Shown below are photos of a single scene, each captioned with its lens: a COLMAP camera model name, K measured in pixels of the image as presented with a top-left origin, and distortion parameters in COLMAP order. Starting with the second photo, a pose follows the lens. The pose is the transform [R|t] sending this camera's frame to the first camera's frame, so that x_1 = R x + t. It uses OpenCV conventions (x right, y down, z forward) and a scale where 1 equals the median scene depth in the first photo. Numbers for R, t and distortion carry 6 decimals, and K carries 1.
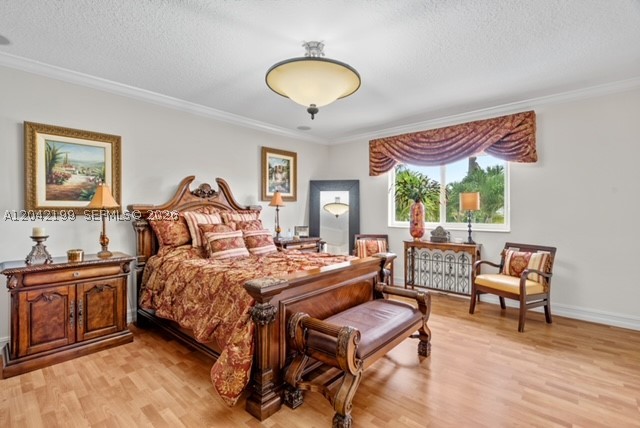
lens RADIAL K [[291.7, 0, 320.0], [0, 291.7, 214.0], [0, 0, 1]] dist [0.000889, 0.000184]
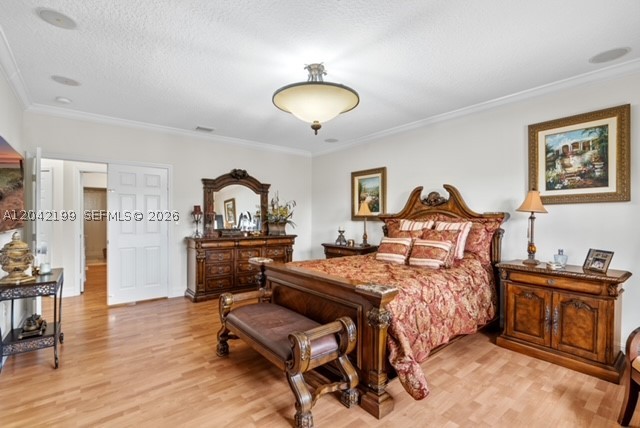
lens RADIAL K [[297.5, 0, 318.2], [0, 297.5, 216.0], [0, 0, 1]] dist [-0.001392, 0.000362]
pose [[-0.154821, -0.006316, -0.987922, 0.607746], [-0.017454, 0.999841, -0.003657, -0.008001], [0.987788, 0.016677, -0.154907, 0.665293]]
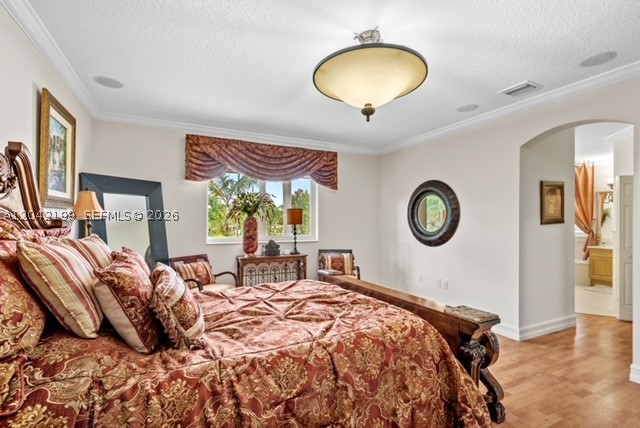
lens RADIAL K [[297.5, 0, 318.2], [0, 297.5, 216.0], [0, 0, 1]] dist [-0.001392, 0.000362]
pose [[0.381230, 0.018575, 0.924294, -0.498427], [0.009554, 0.999666, -0.024030, -0.015341], [-0.924431, 0.017991, 0.380925, 0.451702]]
